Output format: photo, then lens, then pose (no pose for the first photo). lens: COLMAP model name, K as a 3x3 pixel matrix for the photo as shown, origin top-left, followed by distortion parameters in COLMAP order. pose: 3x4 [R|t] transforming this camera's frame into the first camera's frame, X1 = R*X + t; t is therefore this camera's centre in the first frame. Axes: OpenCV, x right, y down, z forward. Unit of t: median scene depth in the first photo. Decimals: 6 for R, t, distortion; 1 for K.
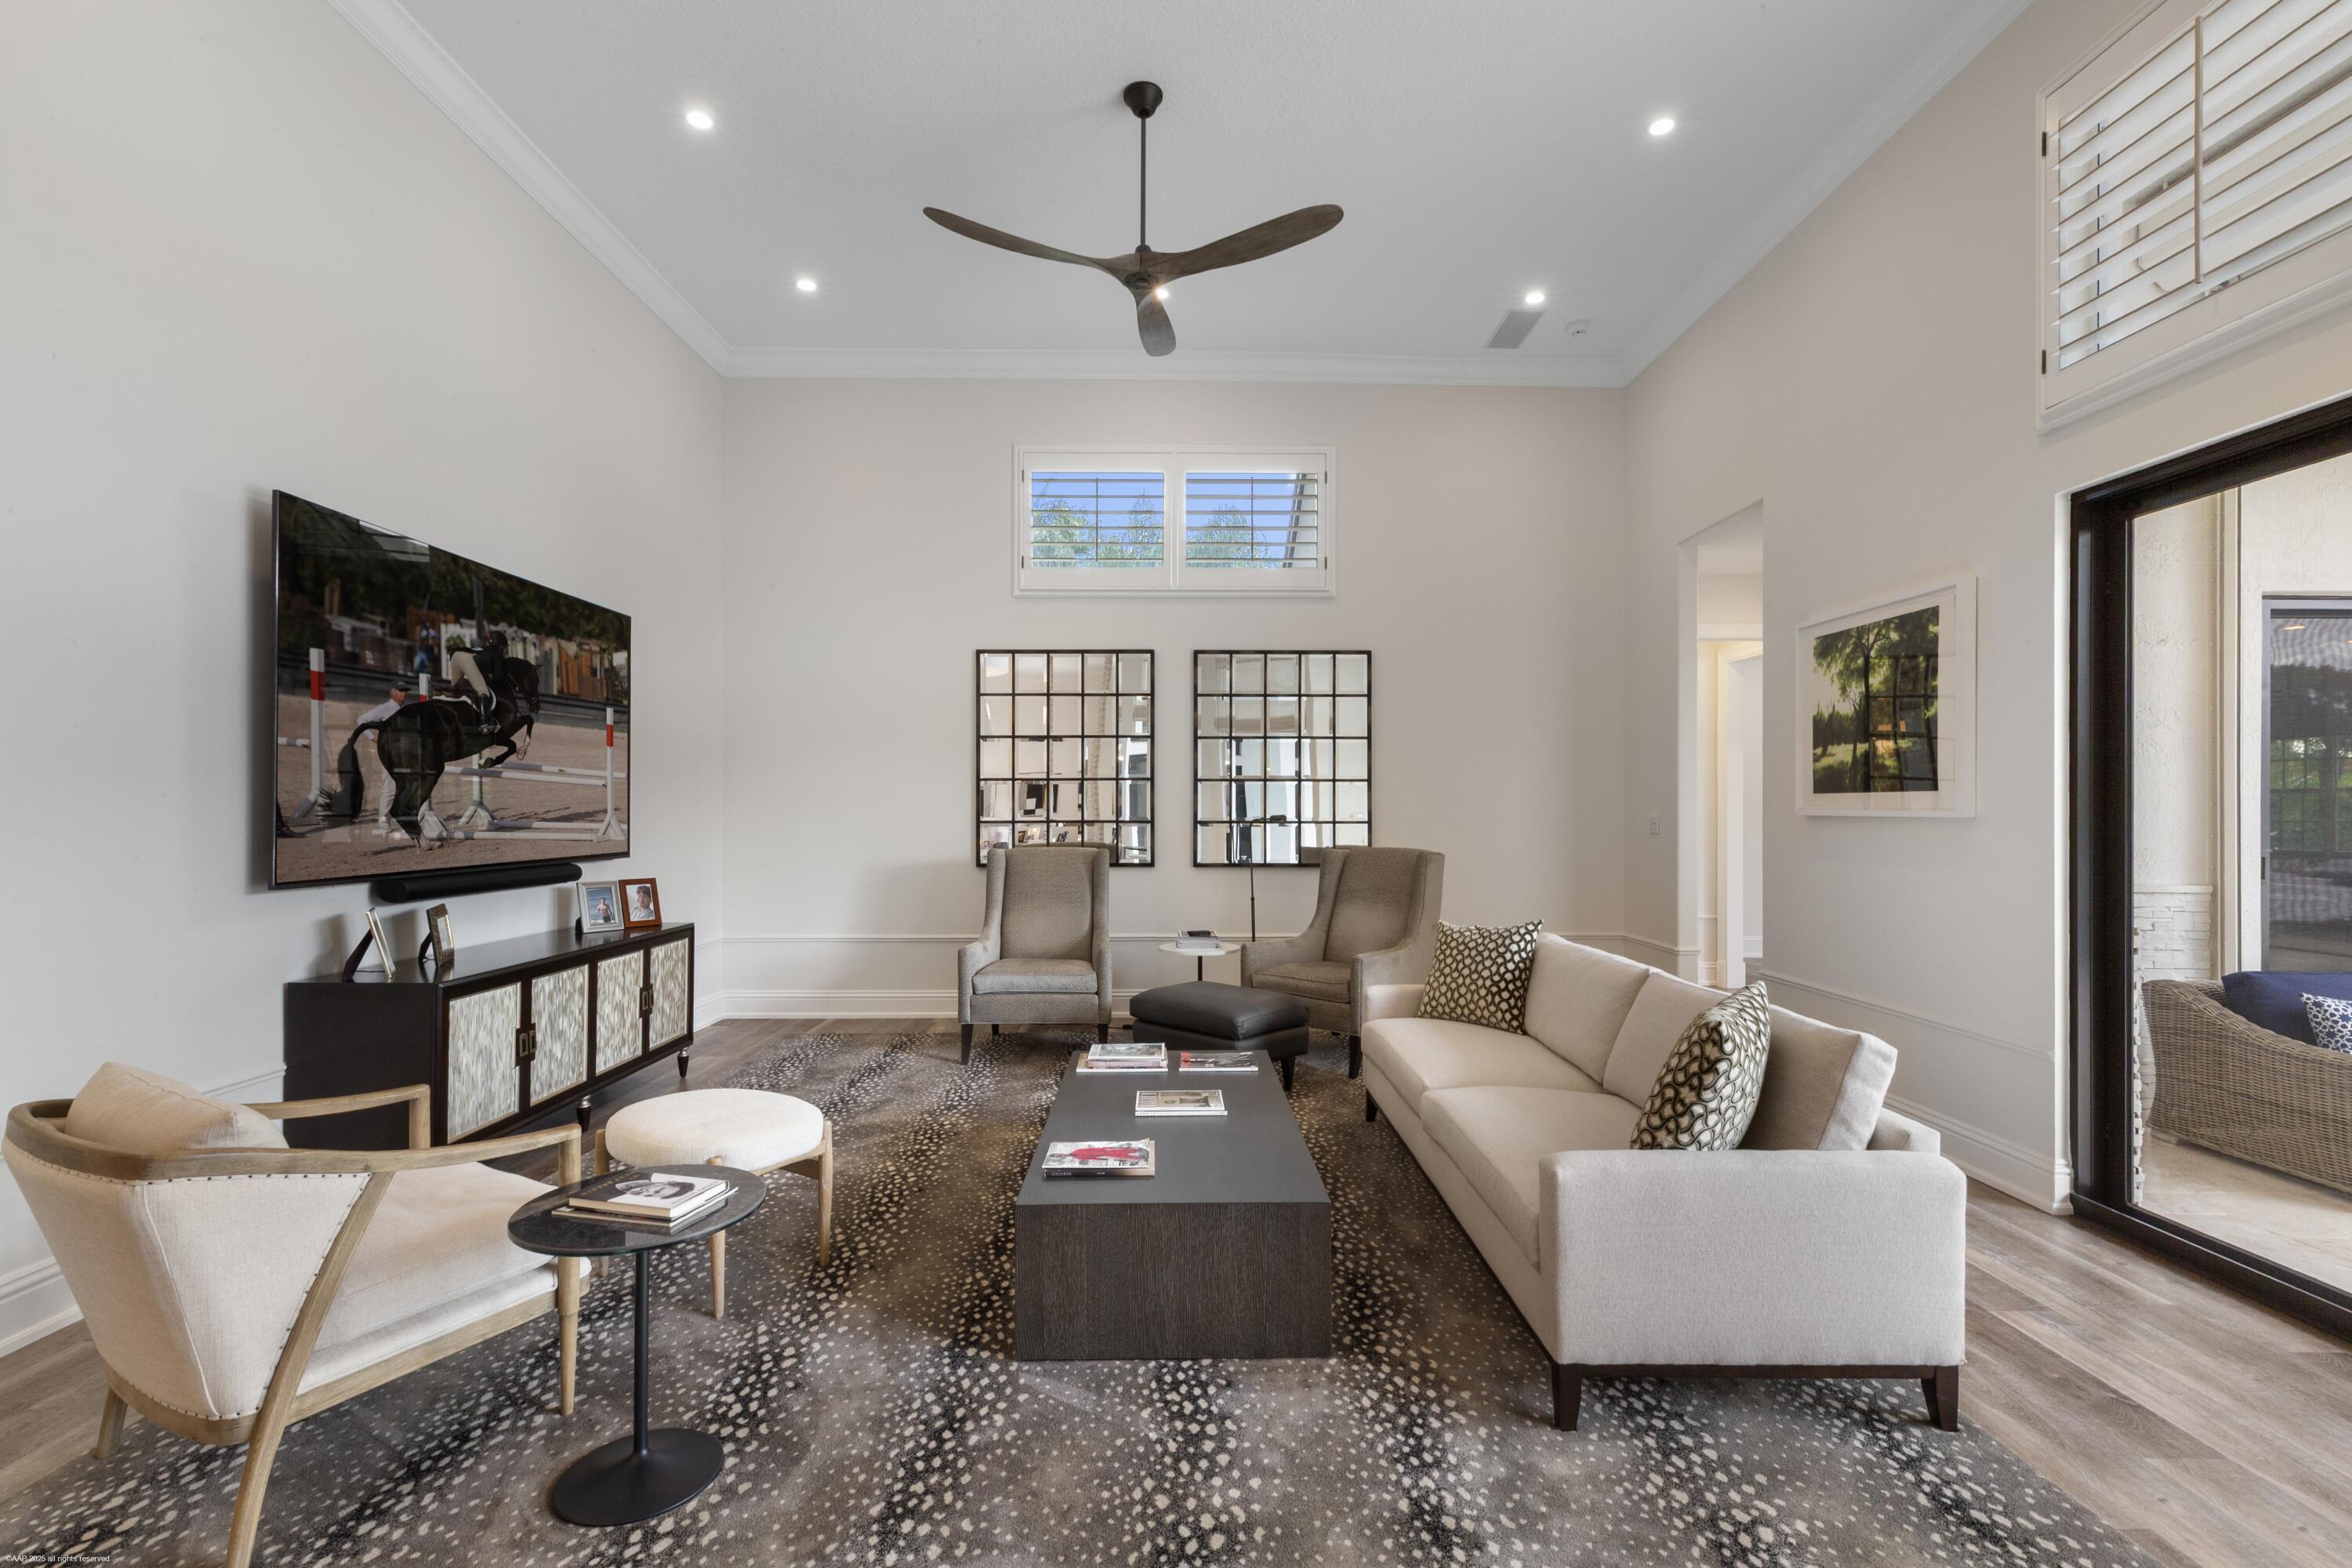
lens RADIAL K [[1065.3, 0, 1186.0], [0, 1065.3, 804.9], [0, 0, 1]] dist [0.004785, -0.000010]
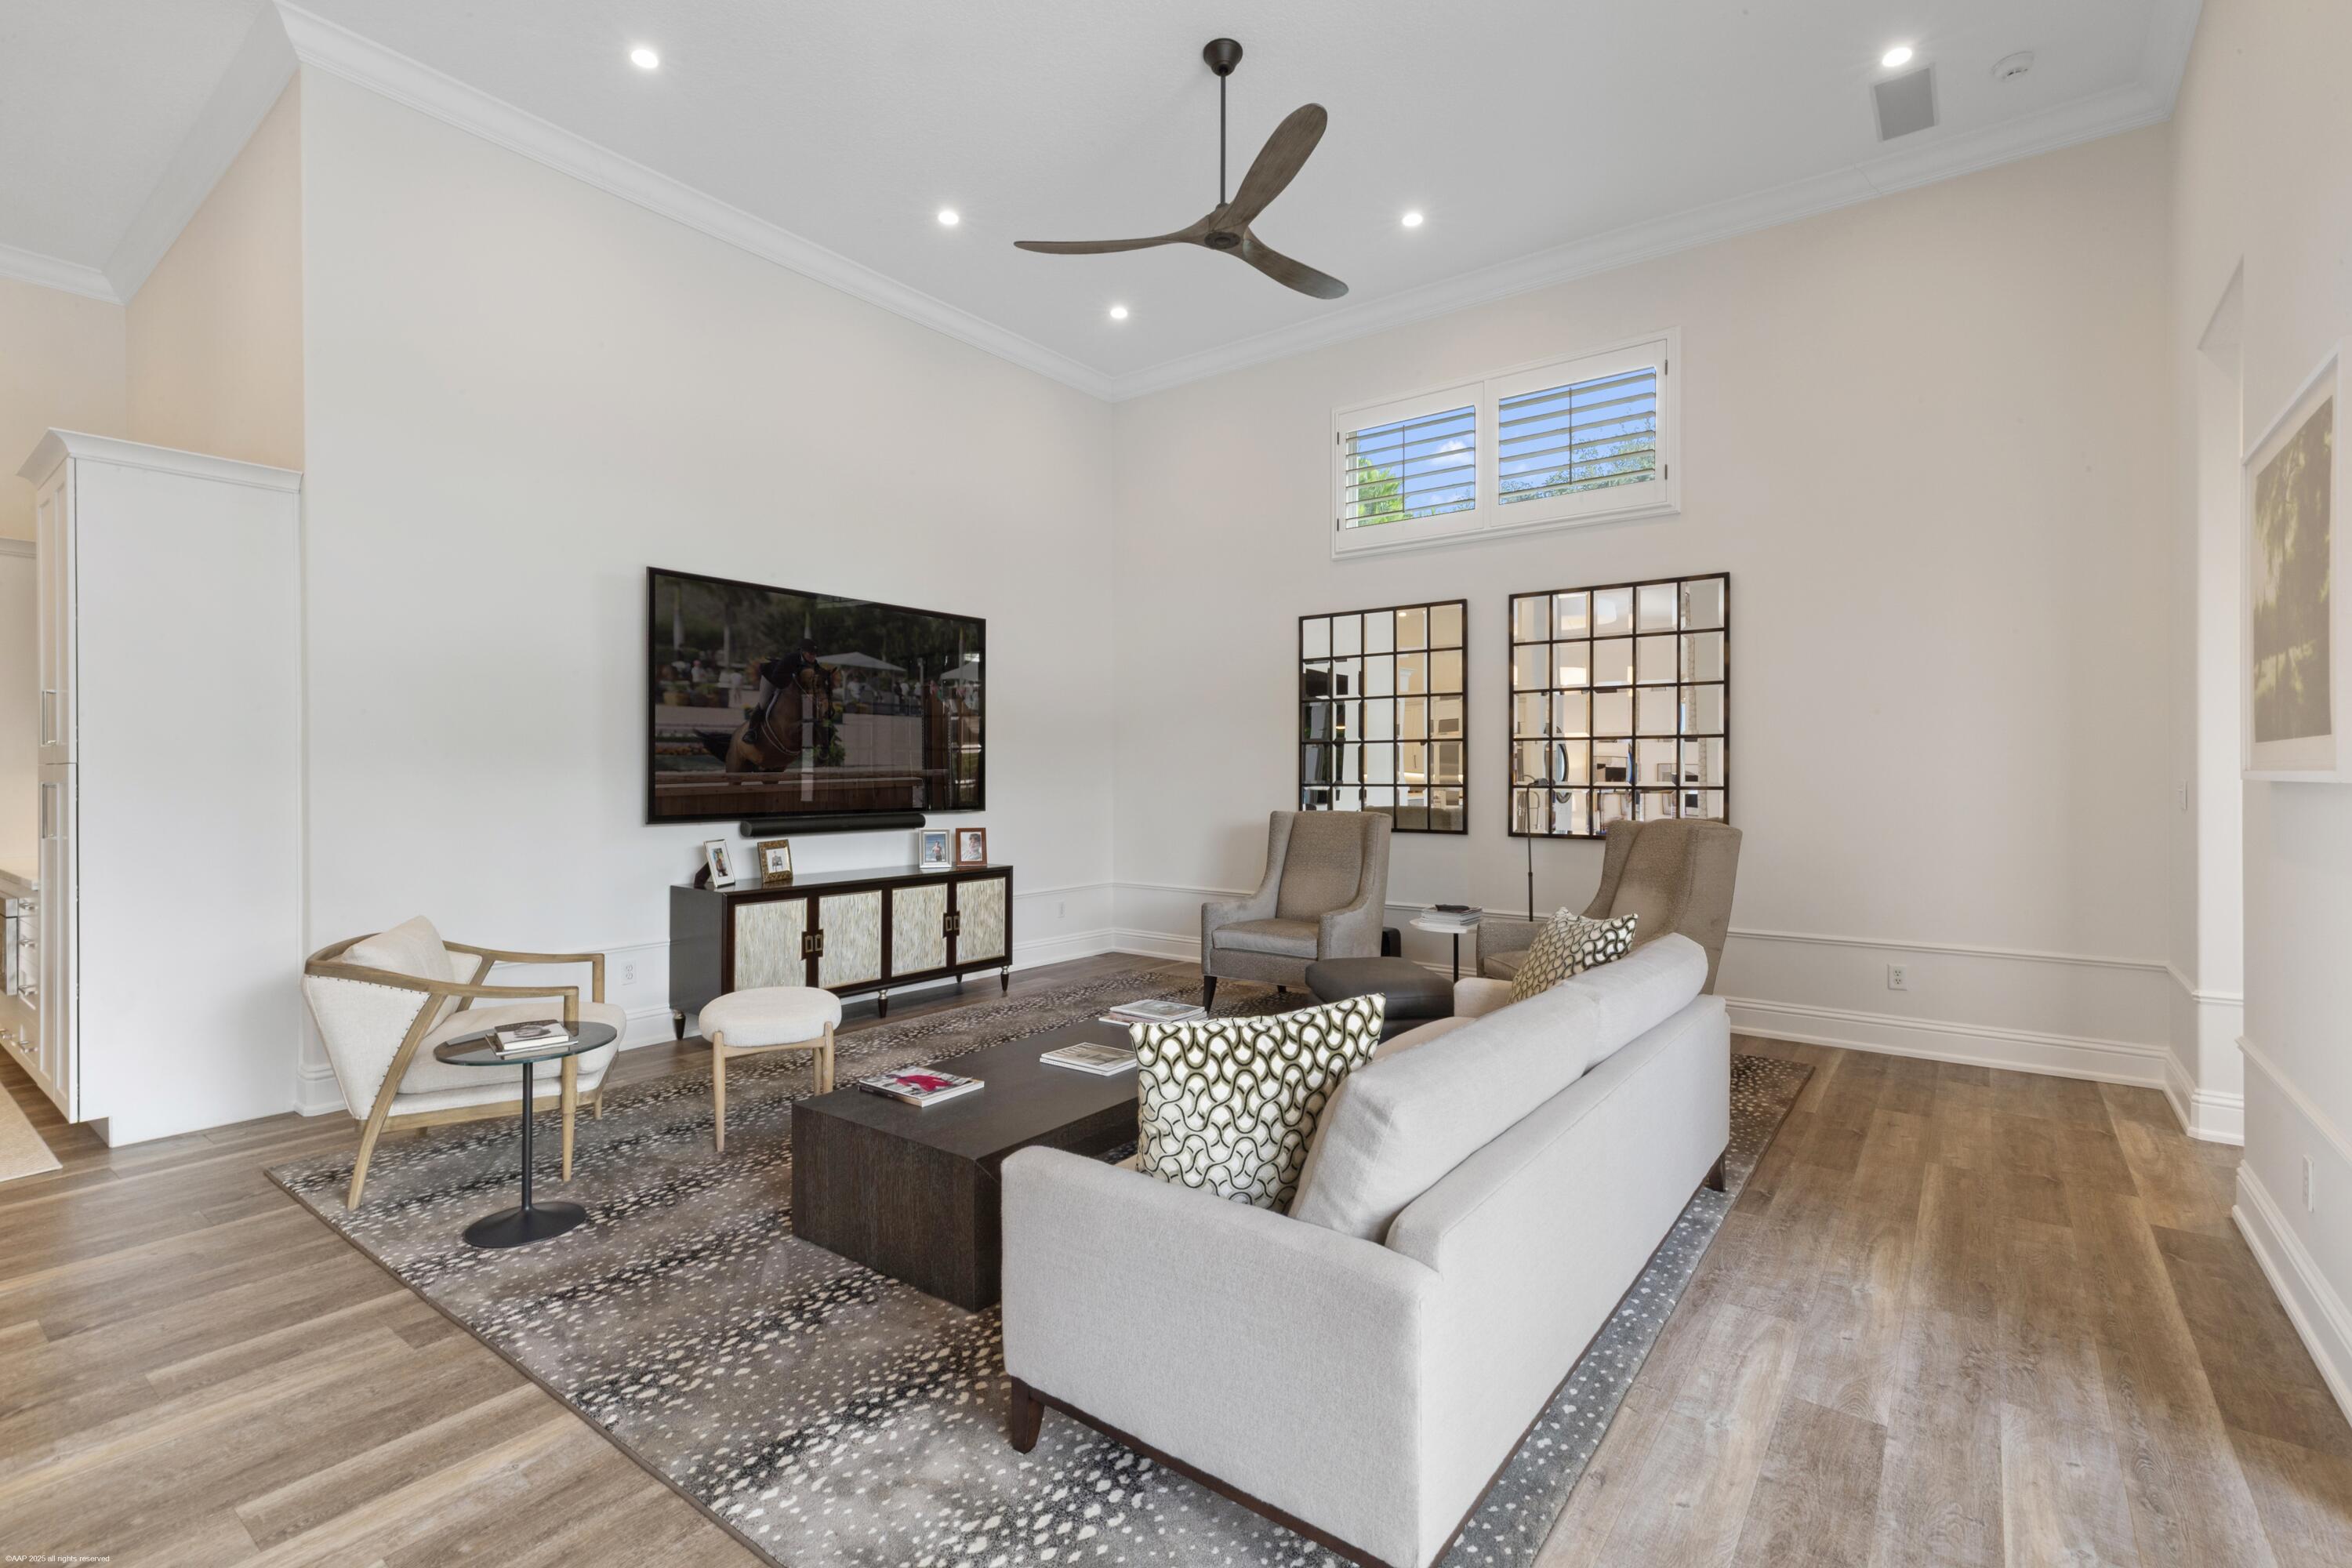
lens RADIAL K [[1065.3, 0, 1184.5], [0, 1065.3, 770.4], [0, 0, 1]] dist [0.004785, -0.000010]
pose [[0.790657, -0.002973, -0.612252, 0.613751], [0.003728, 0.999993, -0.000041, 0.003295], [0.612248, -0.002250, 0.790663, 0.218687]]
